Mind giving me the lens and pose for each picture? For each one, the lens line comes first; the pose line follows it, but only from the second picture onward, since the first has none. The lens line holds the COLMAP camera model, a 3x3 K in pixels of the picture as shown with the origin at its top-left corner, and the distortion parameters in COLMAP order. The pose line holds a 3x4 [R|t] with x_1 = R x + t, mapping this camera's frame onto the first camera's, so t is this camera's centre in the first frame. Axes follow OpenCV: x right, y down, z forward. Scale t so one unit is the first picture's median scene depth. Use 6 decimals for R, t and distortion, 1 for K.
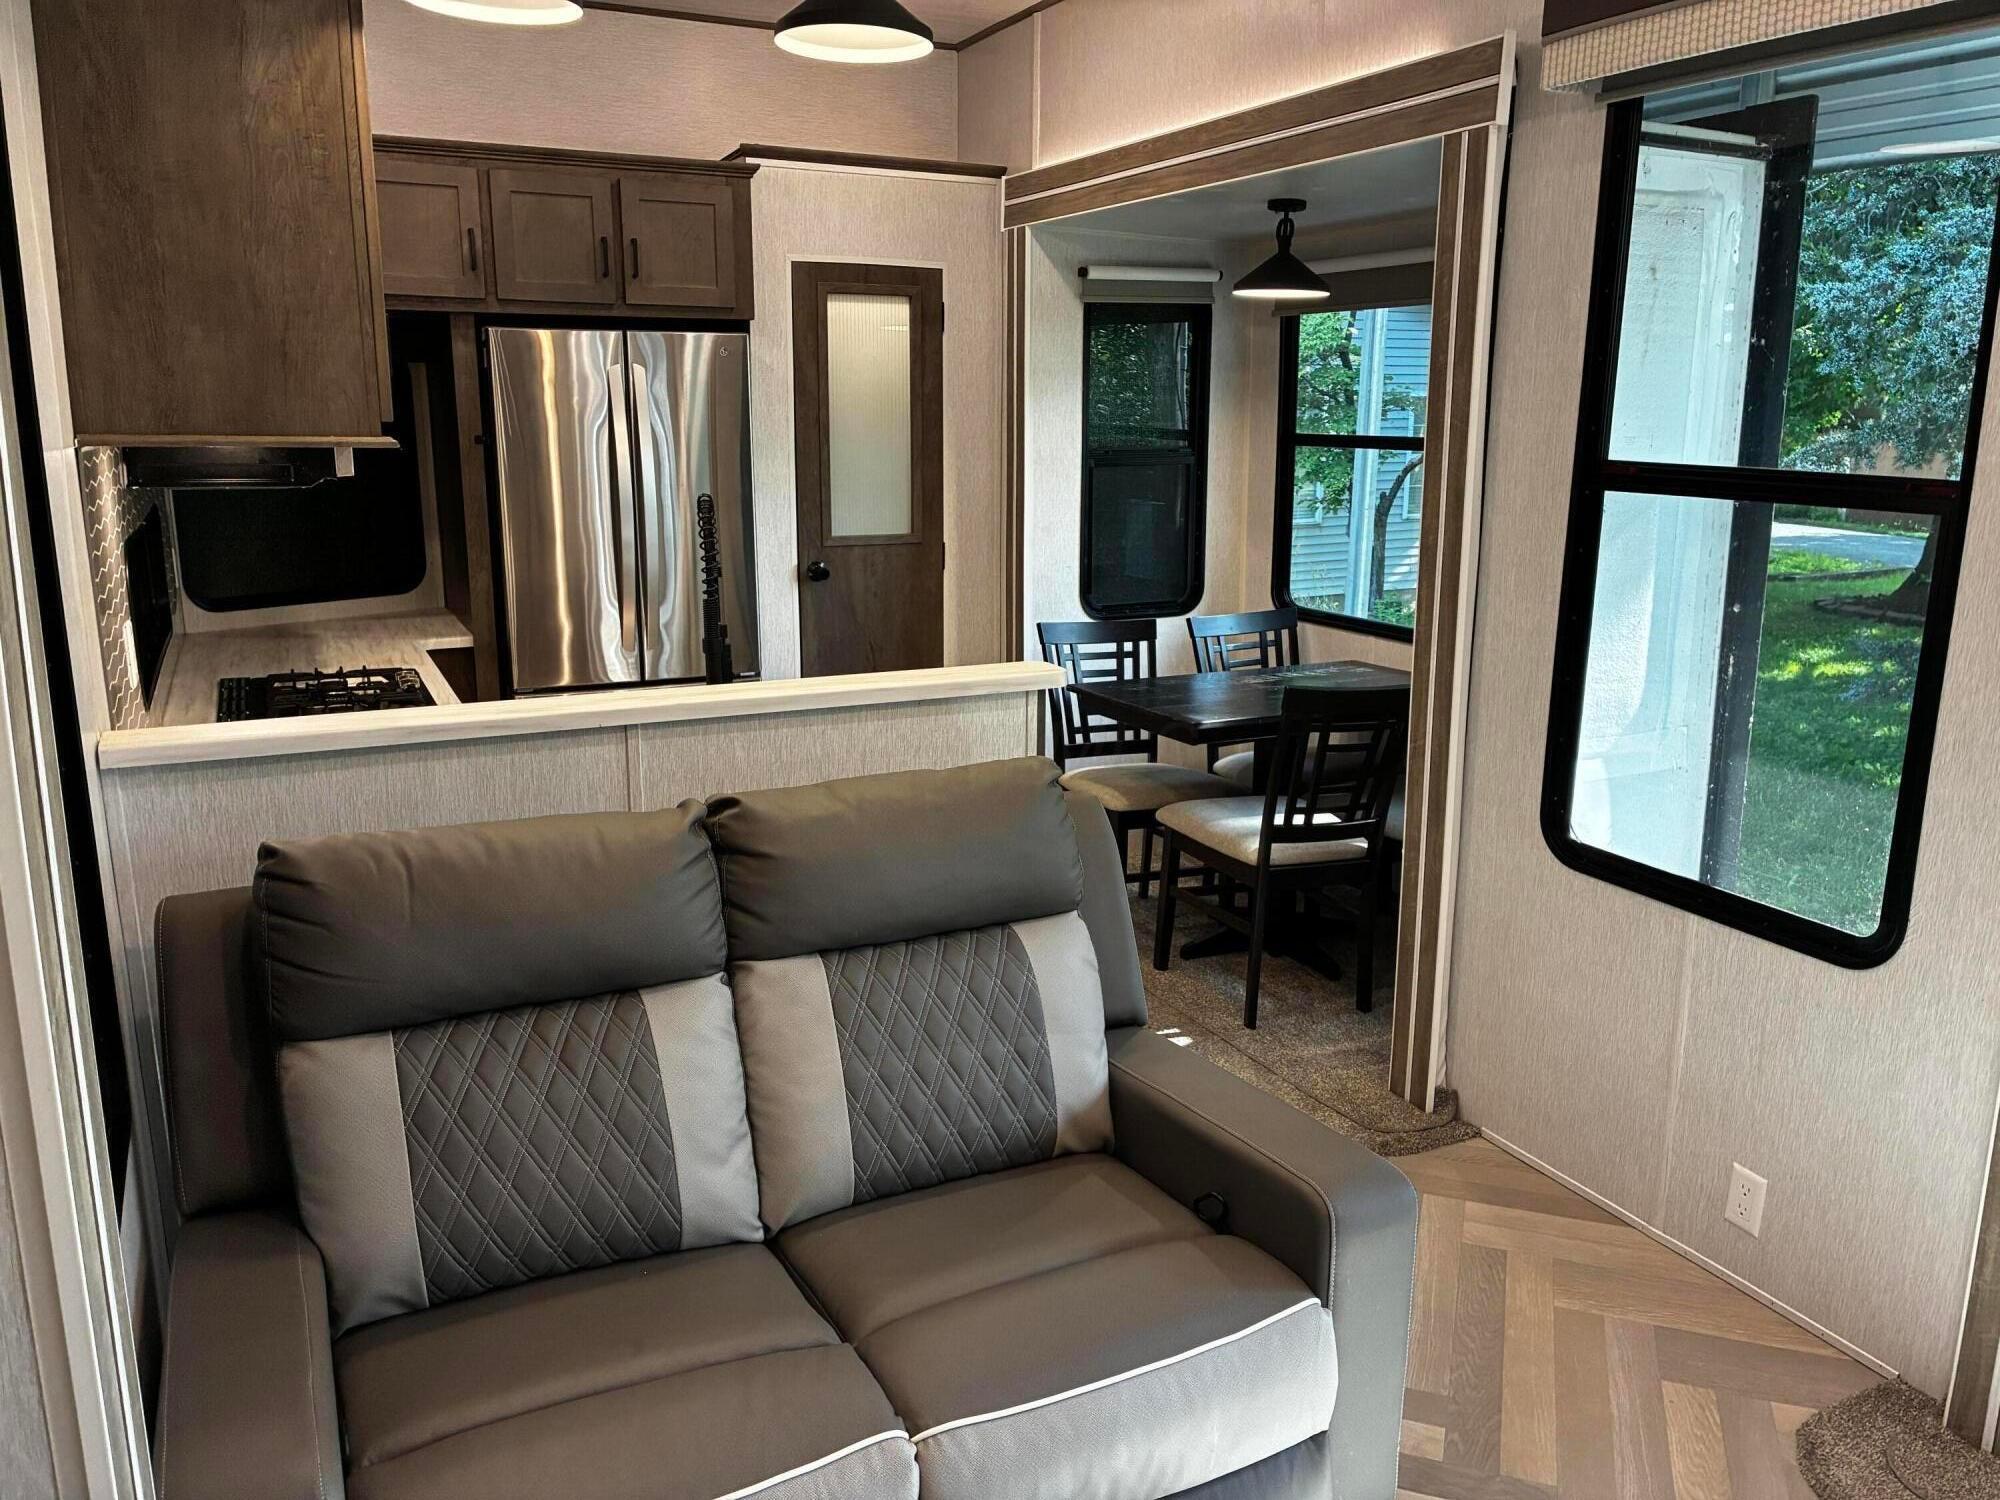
lens RADIAL K [[1524.2, 0, 1002.2], [0, 1524.2, 741.2], [0, 0, 1]] dist [0.040159, -0.052381]
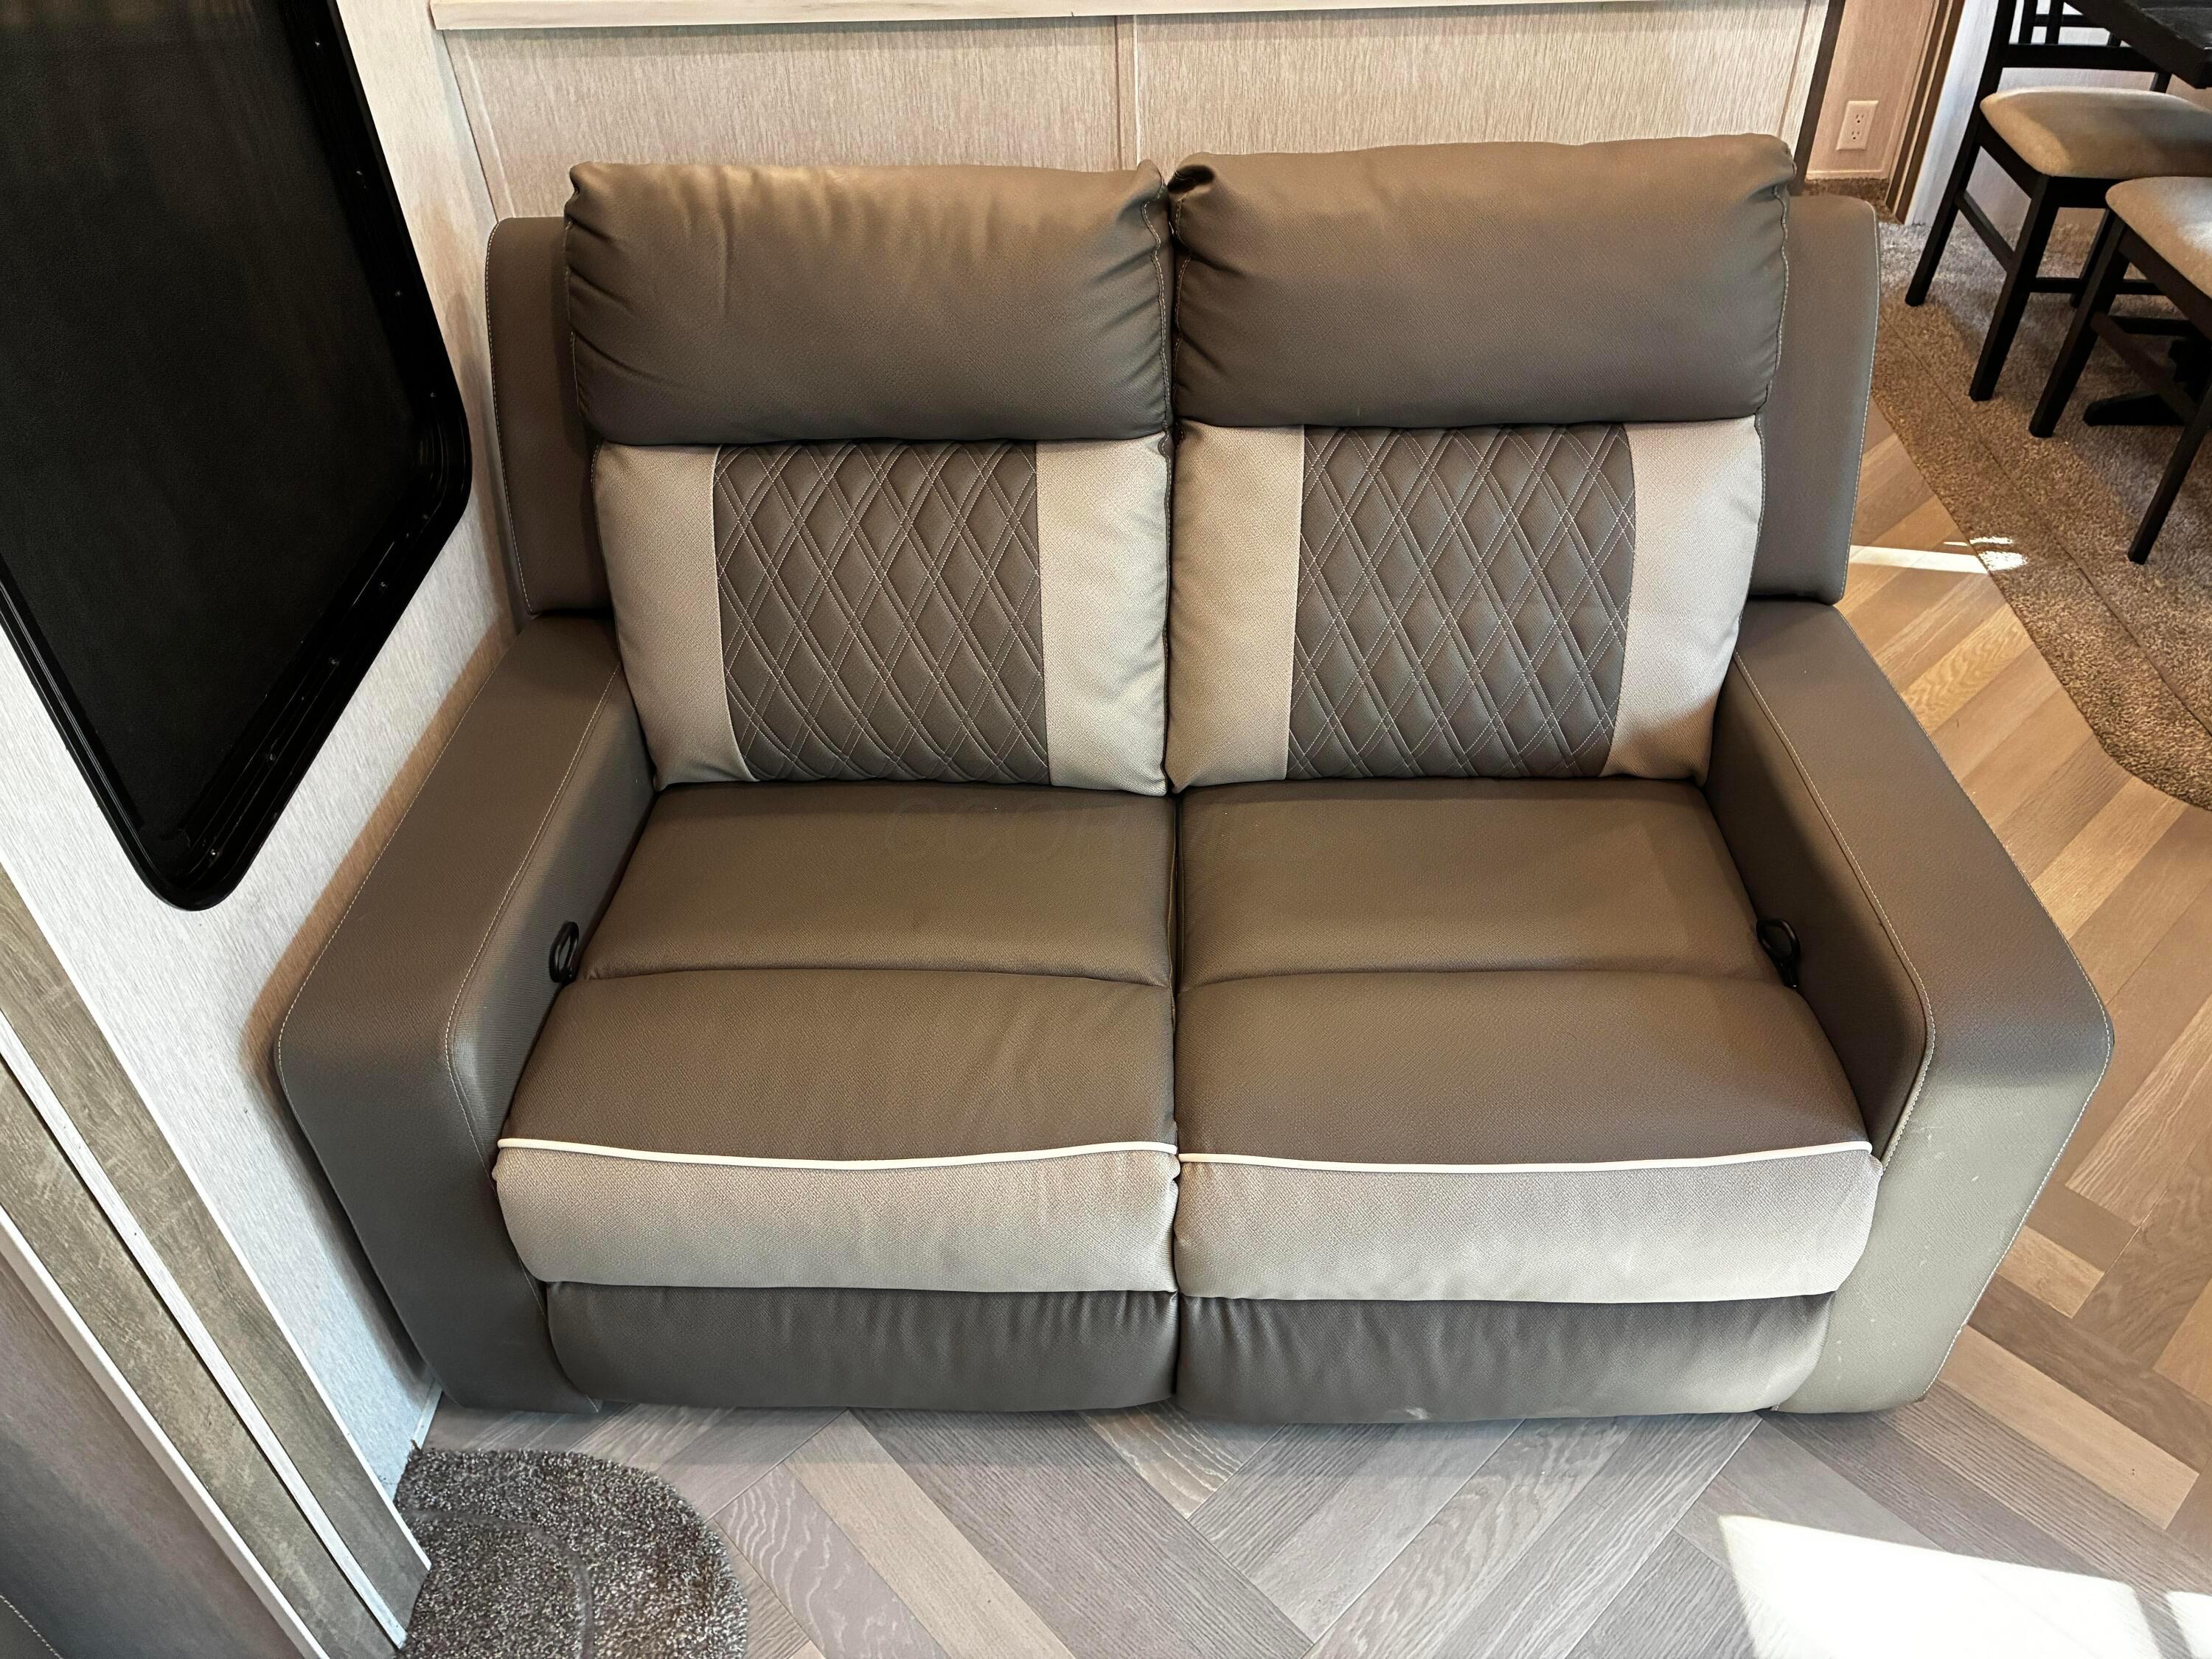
lens RADIAL K [[1685.8, 0, 1100.3], [0, 1685.8, 826.5], [0, 0, 1]] dist [0.040159, -0.052381]
pose [[0.883452, 0.278297, -0.376912, 0.134249], [-0.067057, 0.871296, 0.486155, -0.066837], [0.463698, -0.404221, 0.788410, 0.302446]]
